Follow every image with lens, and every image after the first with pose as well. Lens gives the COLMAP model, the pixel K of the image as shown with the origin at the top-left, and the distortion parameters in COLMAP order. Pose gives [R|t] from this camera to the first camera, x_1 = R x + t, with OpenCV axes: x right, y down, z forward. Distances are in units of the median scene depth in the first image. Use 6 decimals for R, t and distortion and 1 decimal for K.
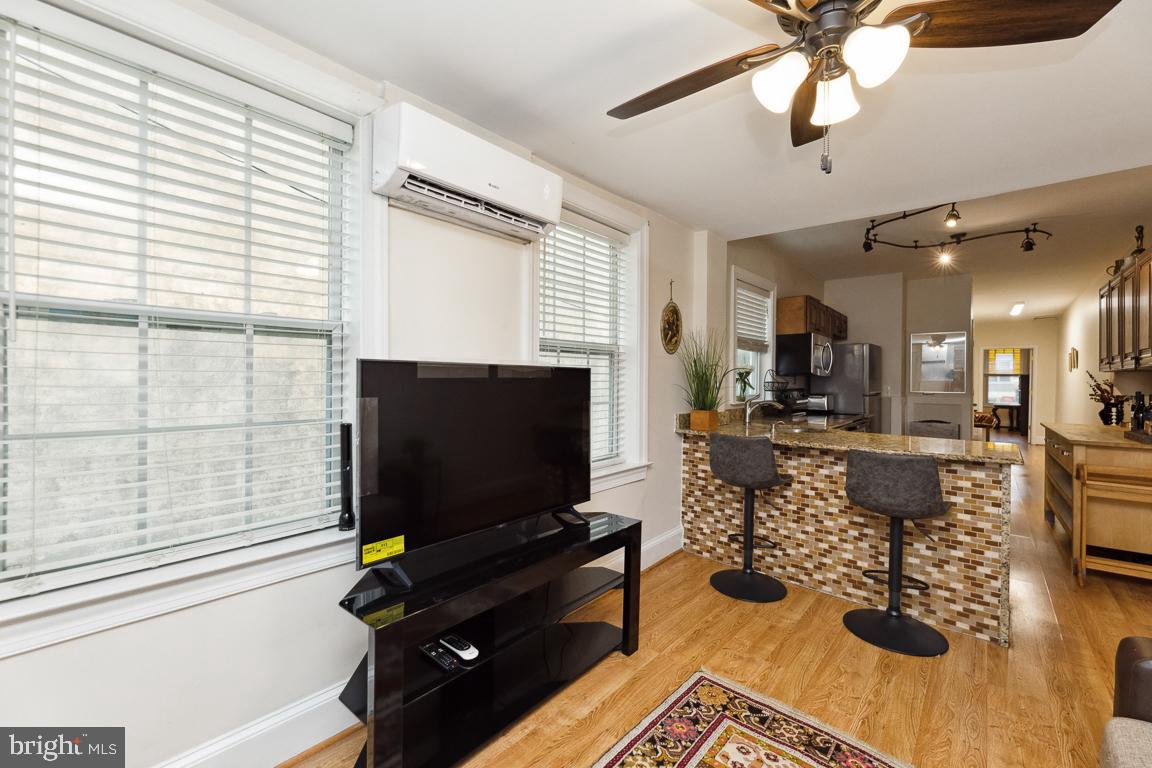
lens RADIAL K [[472.9, 0, 579.0], [0, 472.9, 378.1], [0, 0, 1]] dist [-0.002386, 0.000291]
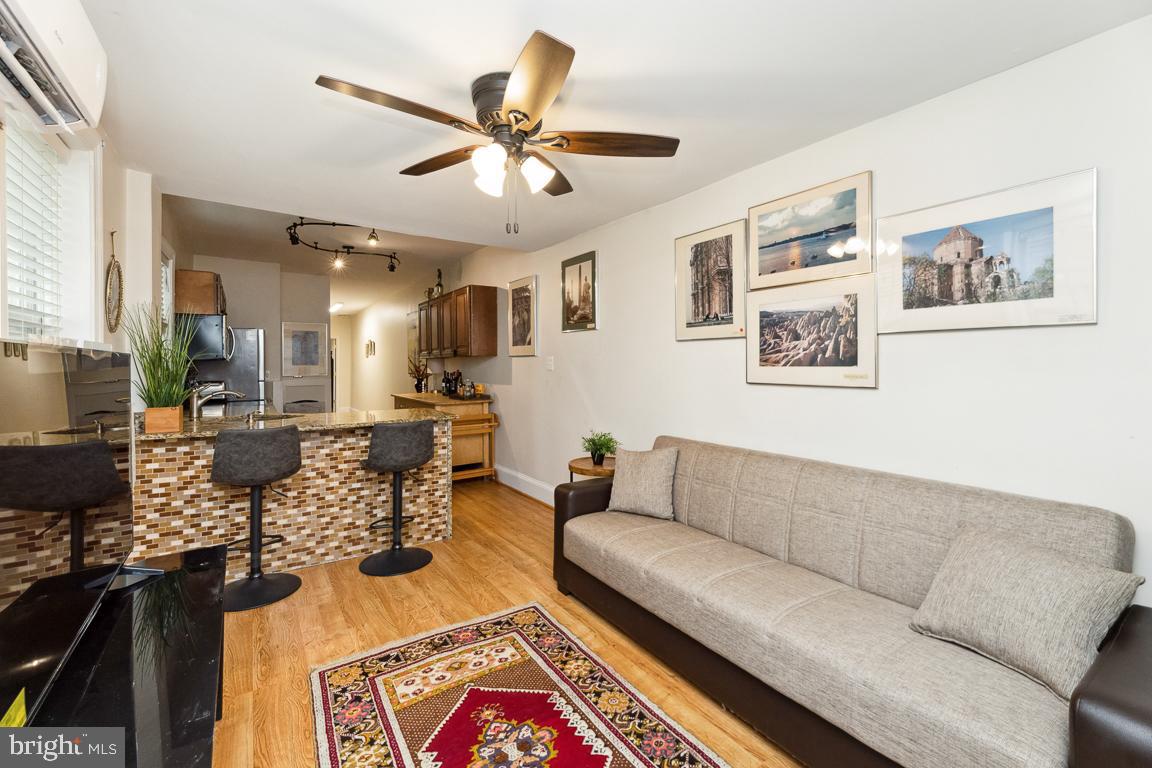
lens RADIAL K [[473.2, 0, 579.0], [0, 473.2, 366.7], [0, 0, 1]] dist [0.000017, -0.000150]
pose [[0.253536, -0.014534, 0.967217, -0.375025], [0.006125, 0.999891, 0.013420, -0.006216], [-0.967306, 0.002521, 0.253598, 0.162236]]
